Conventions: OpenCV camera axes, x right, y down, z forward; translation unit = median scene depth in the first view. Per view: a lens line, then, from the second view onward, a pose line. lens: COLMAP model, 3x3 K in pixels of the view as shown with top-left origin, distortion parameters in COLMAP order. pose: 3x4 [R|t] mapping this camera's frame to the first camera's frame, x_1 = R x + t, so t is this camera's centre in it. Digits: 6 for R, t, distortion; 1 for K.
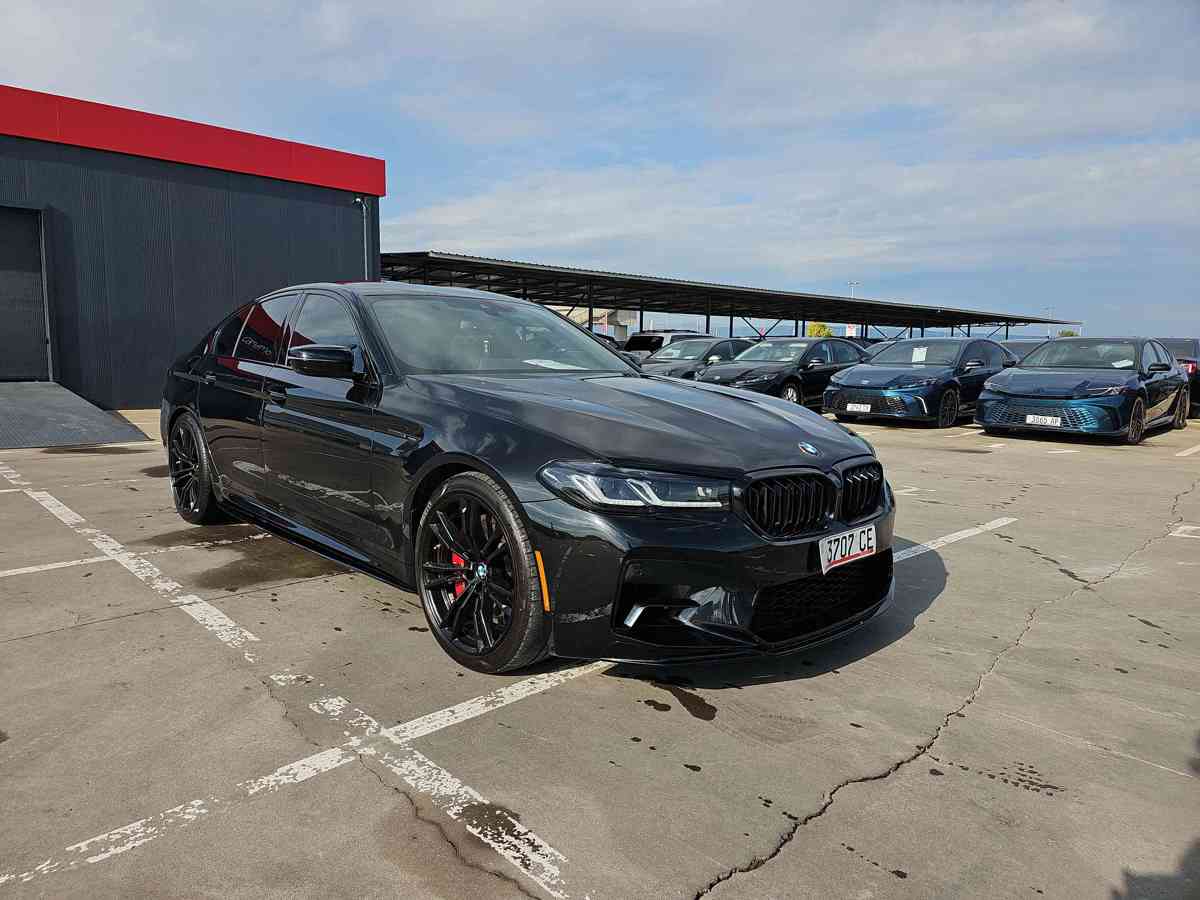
lens RADIAL K [[780.1, 0, 582.4], [0, 780.1, 444.7], [0, 0, 1]] dist [0.060592, -0.058998]
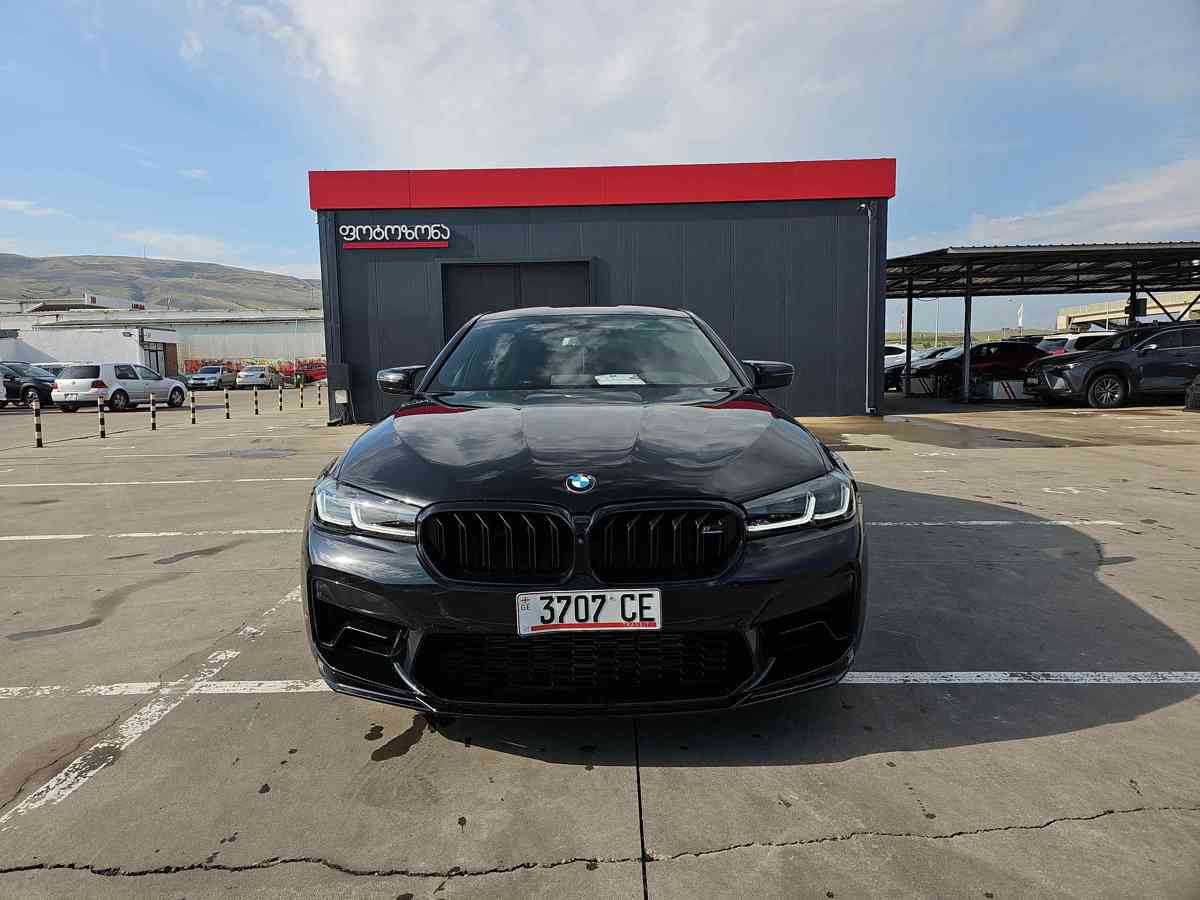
lens RADIAL K [[780.1, 0, 582.4], [0, 780.1, 444.7], [0, 0, 1]] dist [0.060592, -0.058998]
pose [[0.723380, 0.040848, -0.689241, 0.892270], [-0.050629, 0.998699, 0.006052, -0.040855], [0.688591, 0.030517, 0.724507, 0.437223]]
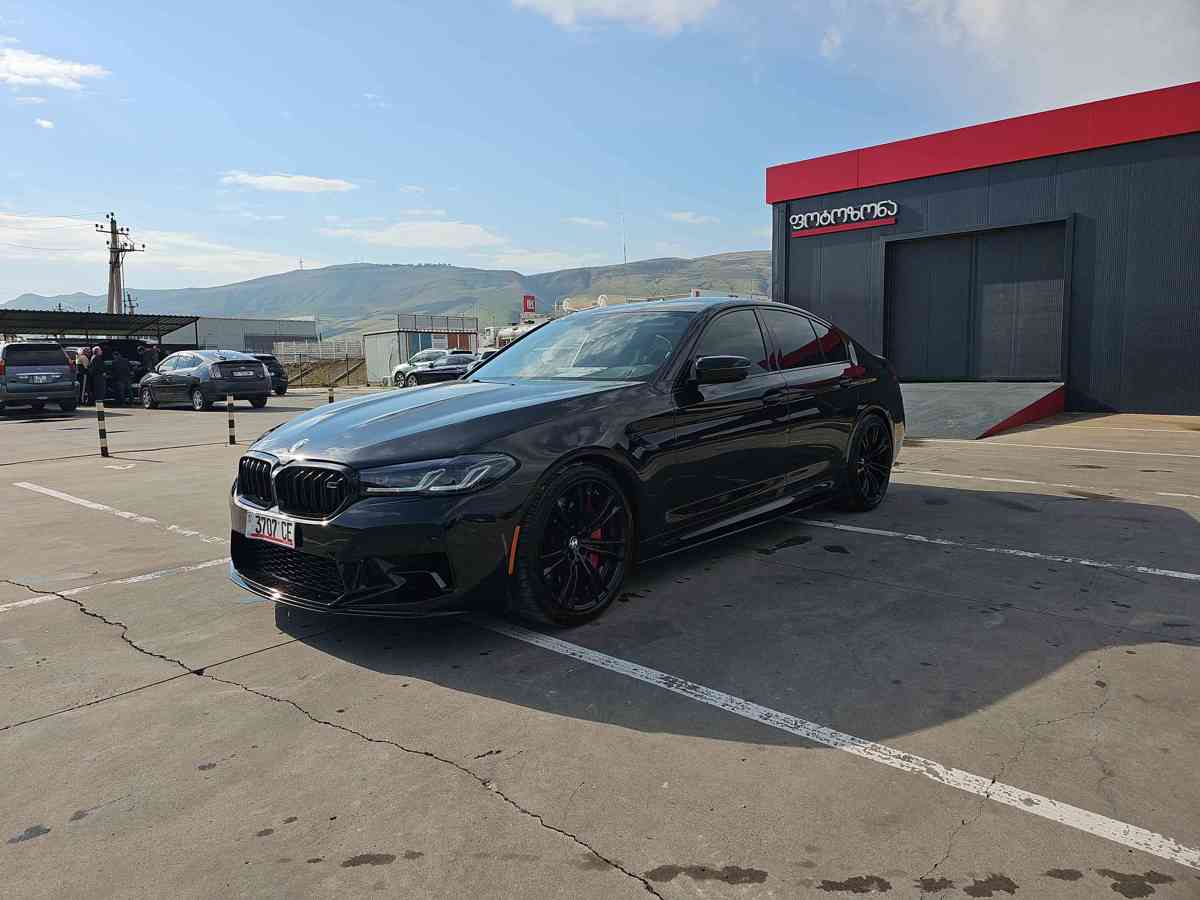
lens RADIAL K [[780.1, 0, 582.4], [0, 780.1, 444.7], [0, 0, 1]] dist [0.060592, -0.058998]
pose [[0.082652, 0.091528, -0.992367, 1.600515], [-0.089723, 0.992413, 0.084059, -0.144006], [0.992531, 0.082091, 0.090237, 1.392247]]
